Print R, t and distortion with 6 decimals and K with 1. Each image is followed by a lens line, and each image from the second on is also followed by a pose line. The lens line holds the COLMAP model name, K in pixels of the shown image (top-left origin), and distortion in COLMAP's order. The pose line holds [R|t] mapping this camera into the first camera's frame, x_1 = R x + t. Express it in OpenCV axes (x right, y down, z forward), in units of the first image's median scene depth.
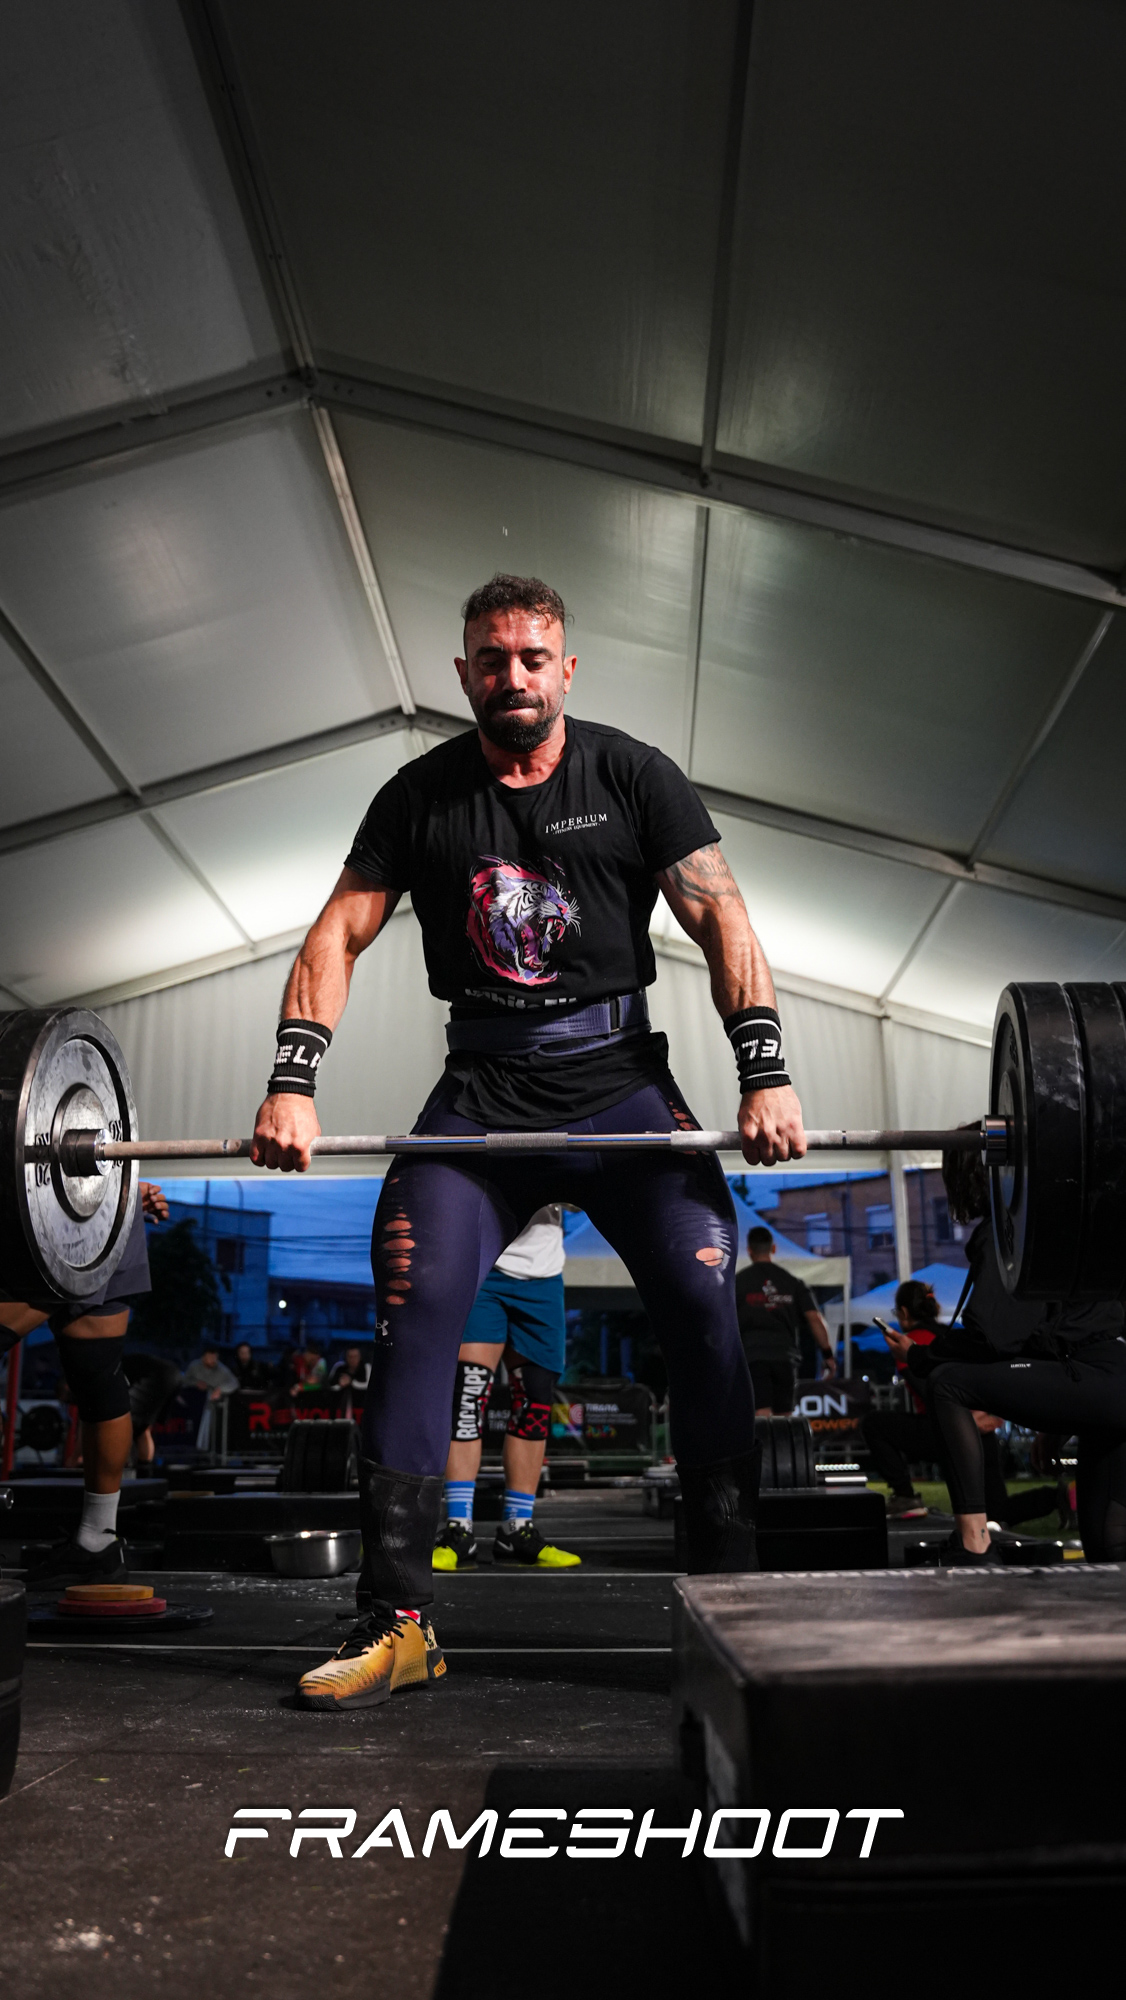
lens RADIAL K [[1689.9, 0, 578.3], [0, 1689.9, 965.5], [0, 0, 1]] dist [-0.105298, 0.023700]
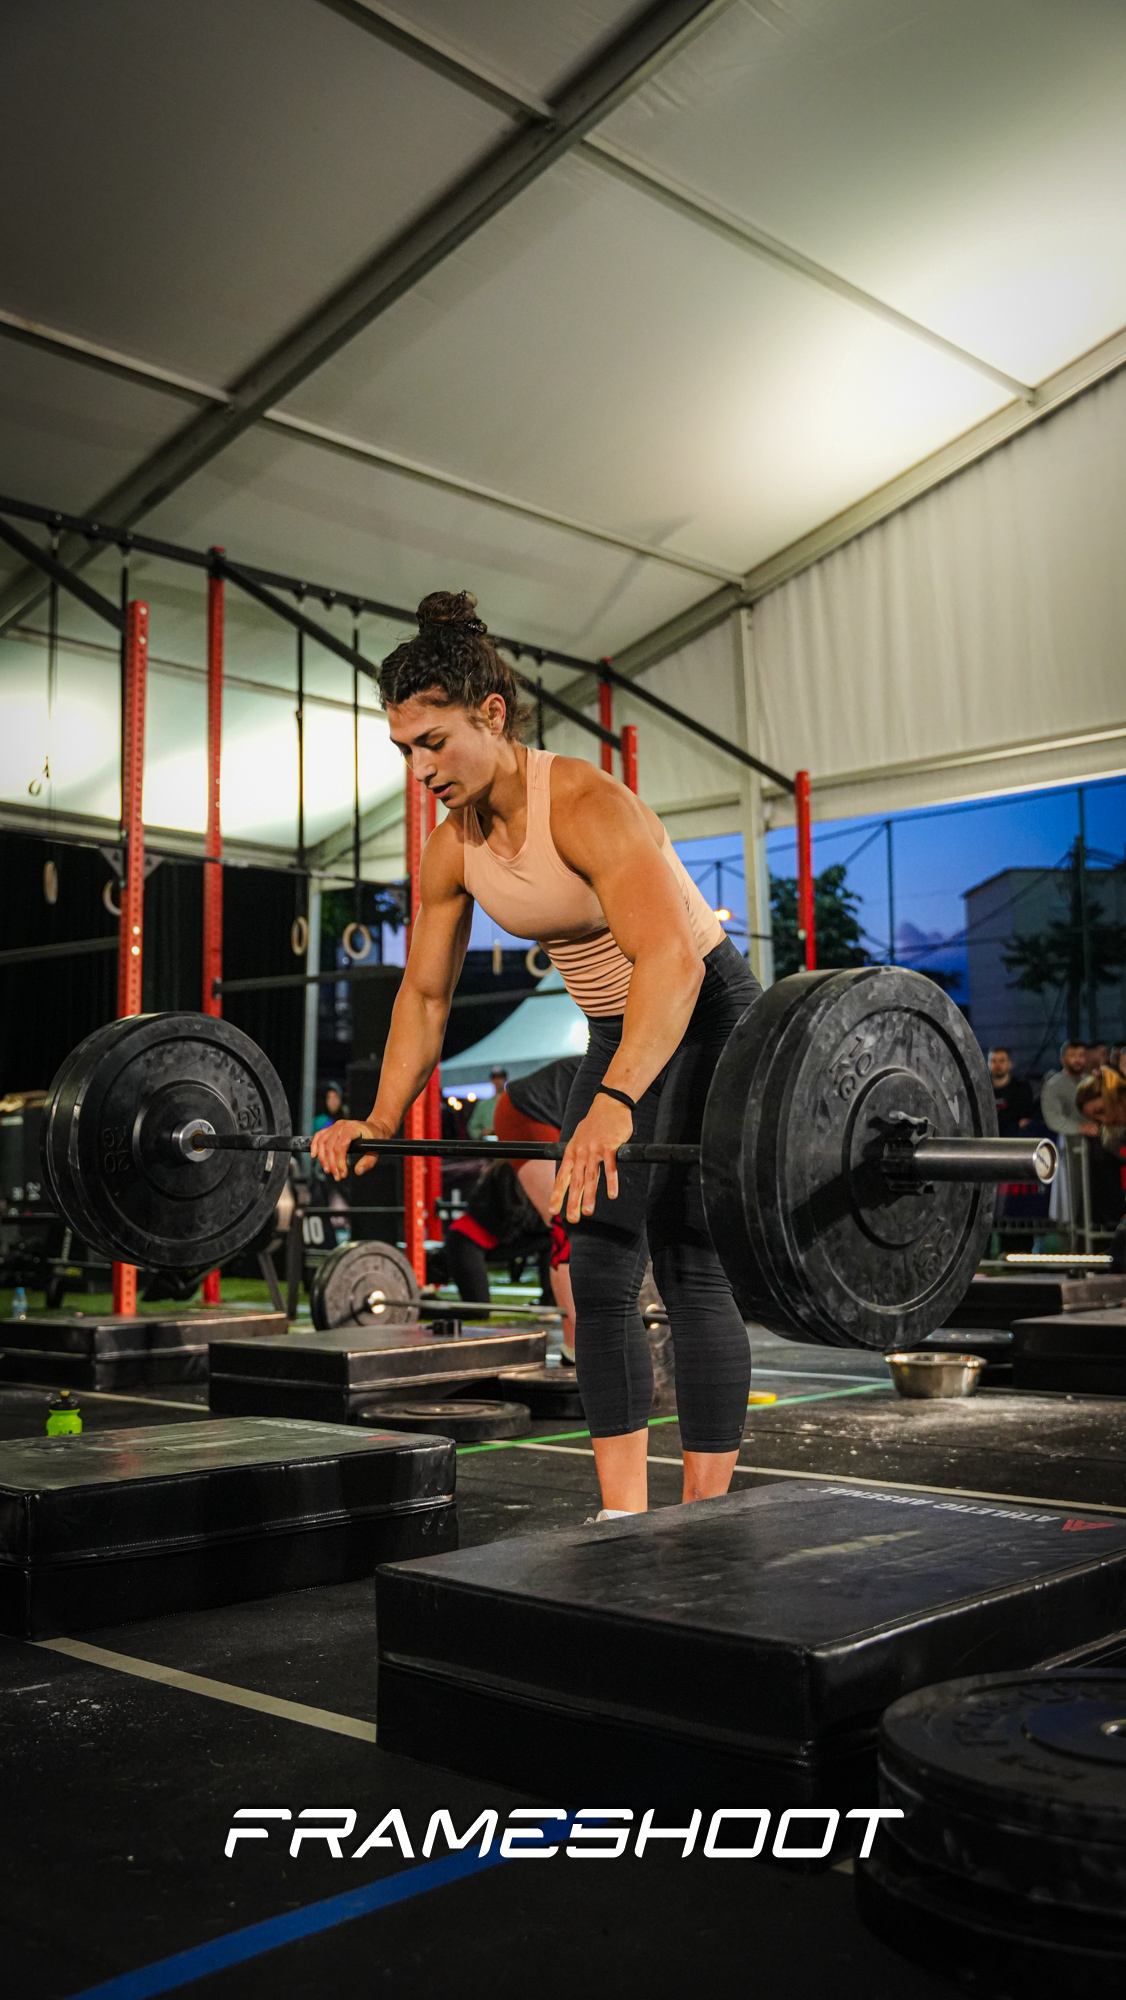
lens RADIAL K [[1987.2, 0, 570.5], [0, 1987.2, 984.3], [0, 0, 1]] dist [-0.019371, 0.000000]
pose [[0.771498, -0.082854, -0.630814, 0.110070], [0.193155, 0.975190, 0.108147, 0.087841], [0.606203, -0.205280, 0.768360, 0.335503]]
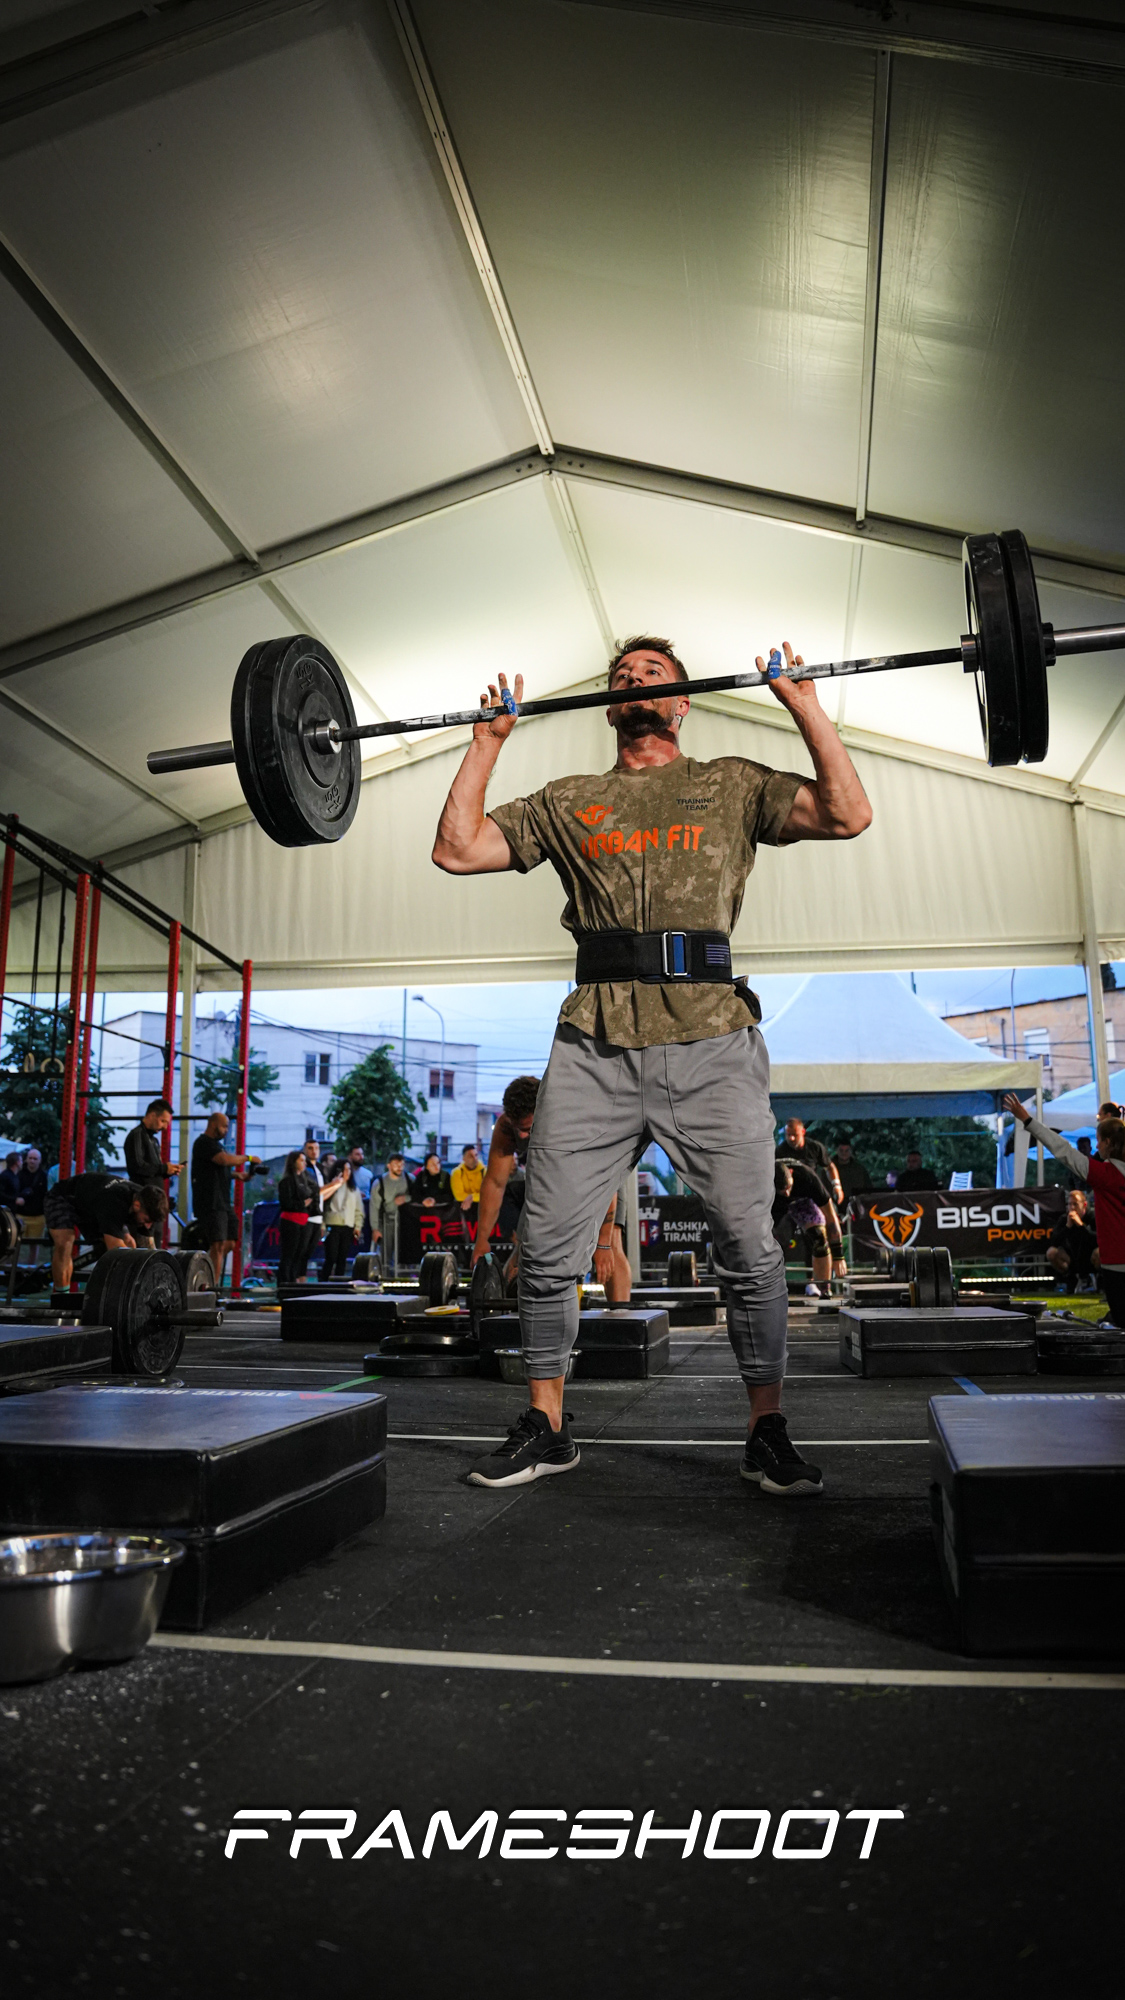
lens RADIAL K [[1483.0, 0, 568.8], [0, 1483.0, 964.6], [0, 0, 1]] dist [-0.159461, 0.071054]
pose [[0.991958, -0.020093, -0.124966, 0.001685], [0.031099, 0.995744, 0.086756, 0.042988], [0.122691, -0.089944, 0.988361, 0.169086]]
